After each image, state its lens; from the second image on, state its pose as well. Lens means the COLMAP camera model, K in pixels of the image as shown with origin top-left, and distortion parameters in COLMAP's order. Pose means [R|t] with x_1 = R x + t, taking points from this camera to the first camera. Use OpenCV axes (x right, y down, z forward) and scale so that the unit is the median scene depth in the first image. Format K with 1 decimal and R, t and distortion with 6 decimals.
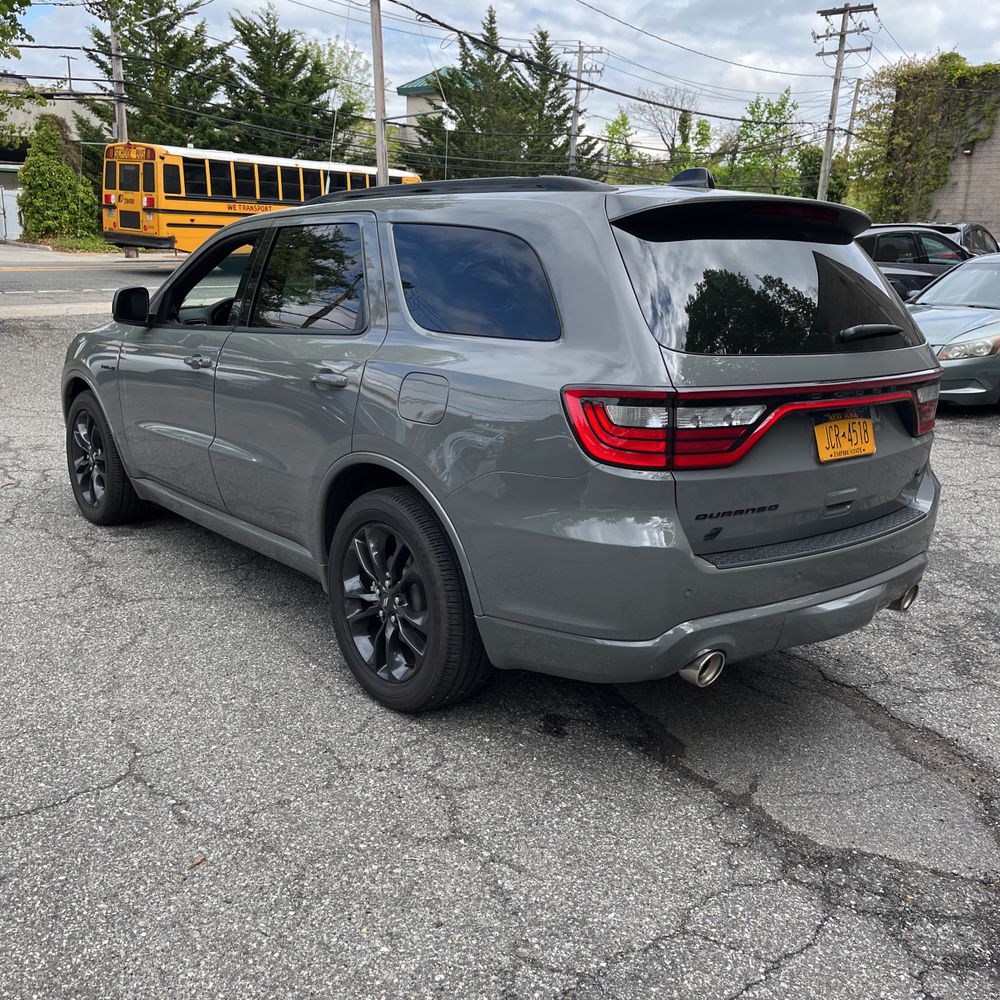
lens RADIAL K [[1009.9, 0, 503.2], [0, 1009.9, 494.7], [0, 0, 1]] dist [0.026440, 0.000000]
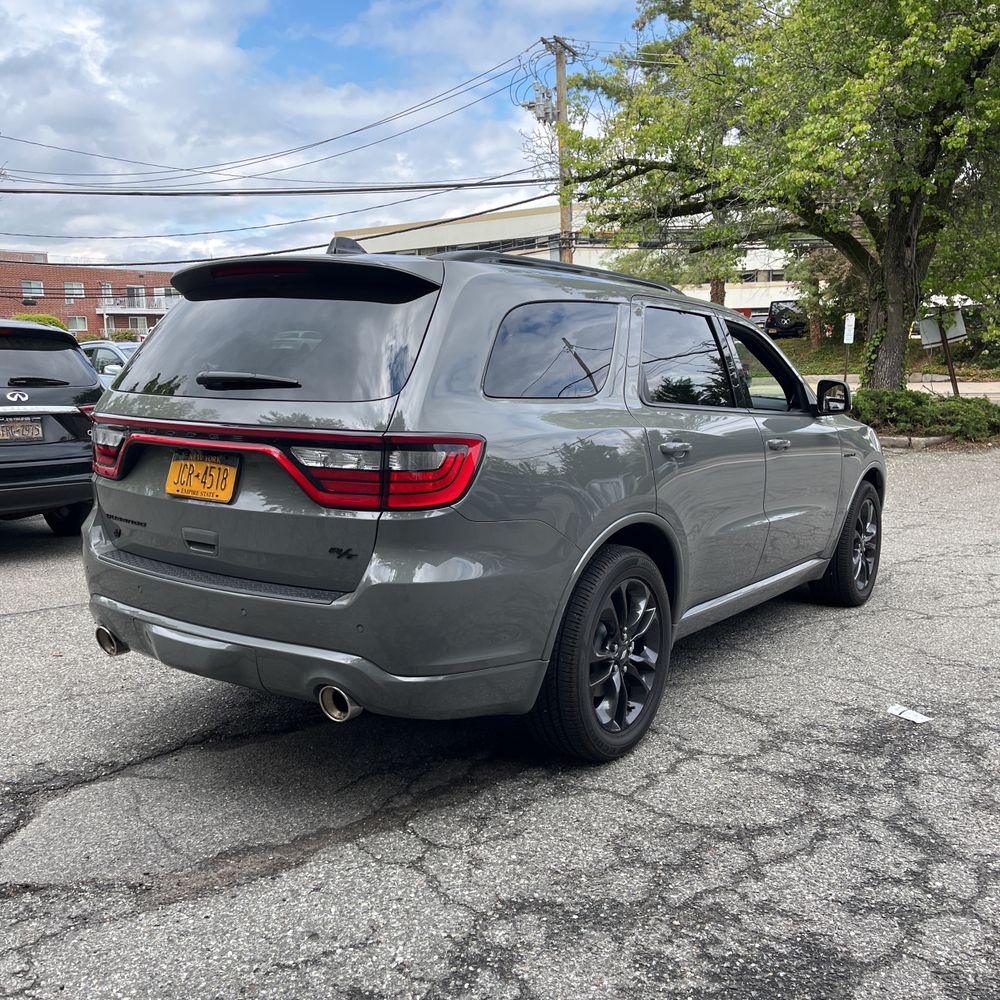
lens RADIAL K [[1009.9, 0, 502.3], [0, 1009.9, 499.6], [0, 0, 1]] dist [0.026440, 0.000000]
pose [[0.279468, 0.103029, -0.954611, 0.091083], [-0.221879, 0.974246, 0.040192, -0.009377], [0.934167, 0.200576, 0.295131, 0.063143]]
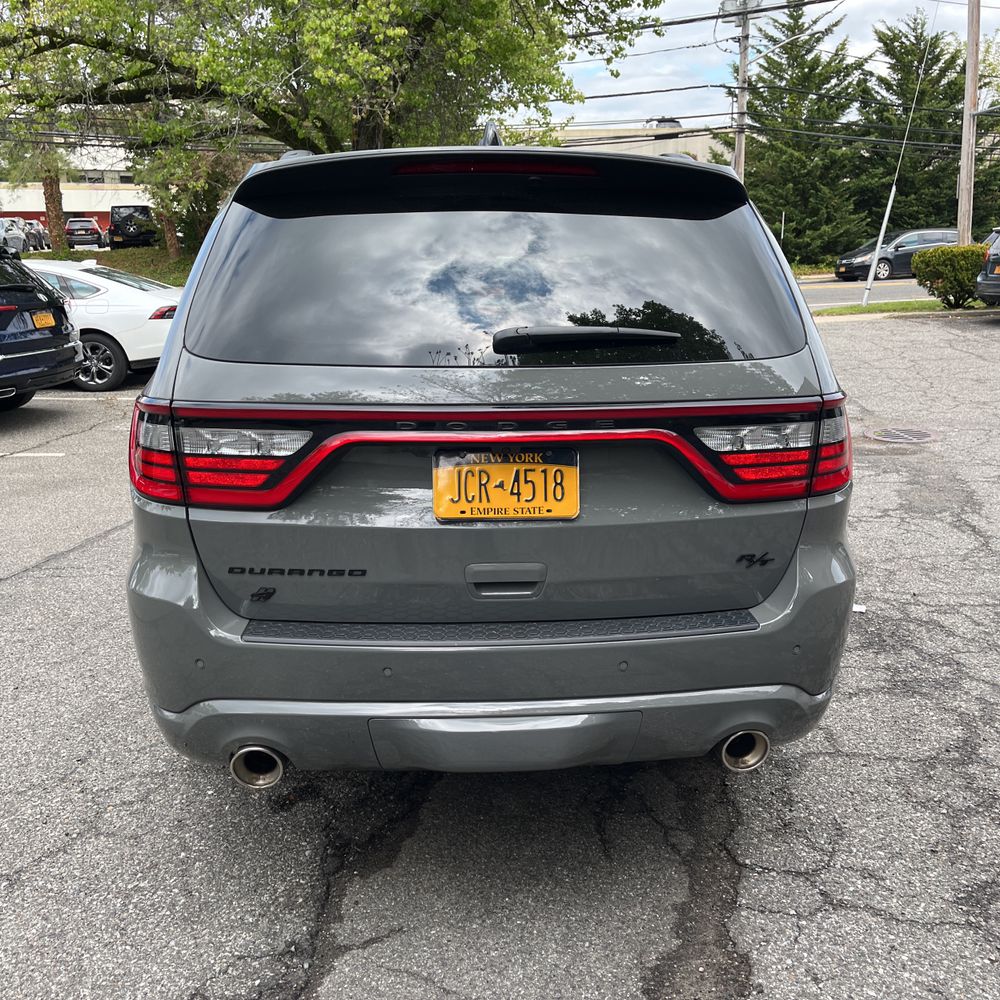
lens RADIAL K [[1009.9, 0, 502.9], [0, 1009.9, 507.6], [0, 0, 1]] dist [0.026440, 0.000000]
pose [[0.813264, 0.098430, -0.573510, 0.046980], [-0.104595, 0.994264, 0.022322, -0.003782], [0.572418, 0.041833, 0.818894, 0.027657]]
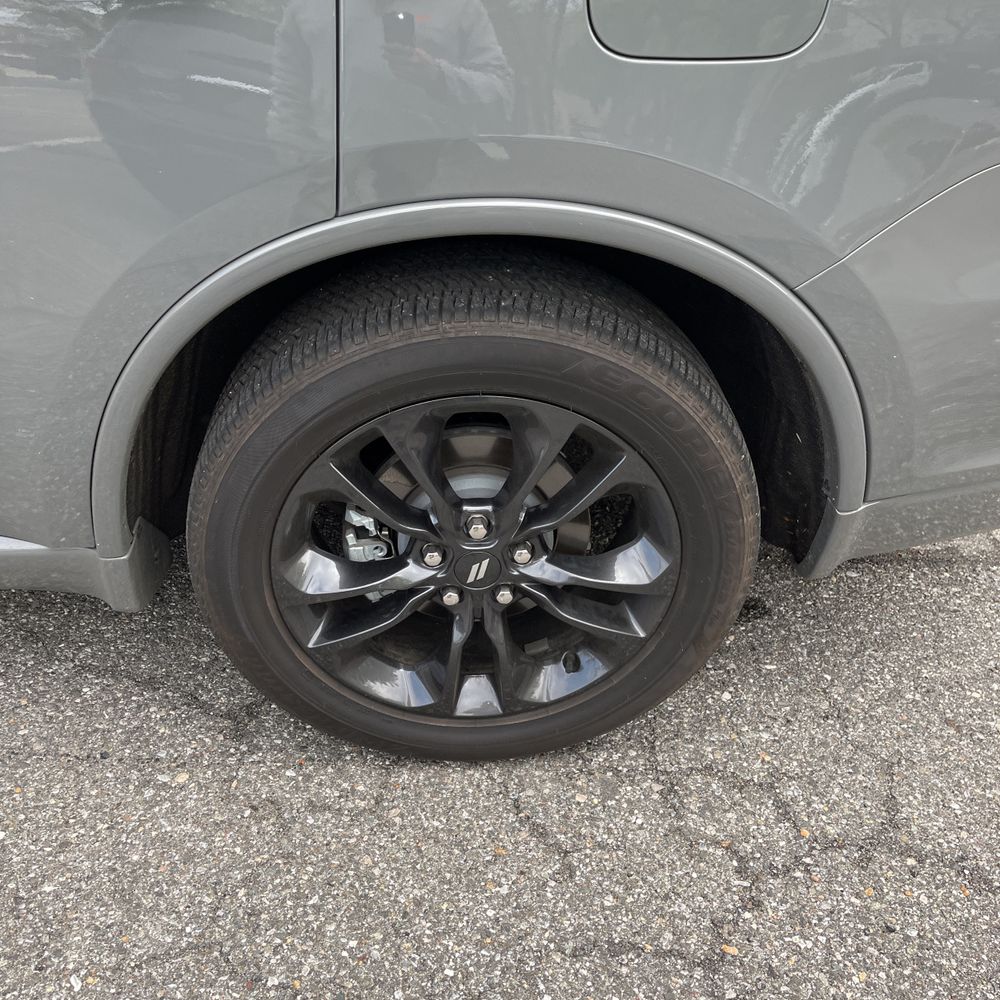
lens RADIAL K [[1009.9, 0, 497.9], [0, 1009.9, 497.0], [0, 0, 1]] dist [0.026440, 0.000000]
pose [[0.588132, -0.476353, 0.653596, -0.026013], [0.154234, 0.859370, 0.487539, -0.008238], [-0.793922, -0.185931, 0.578893, 0.055610]]
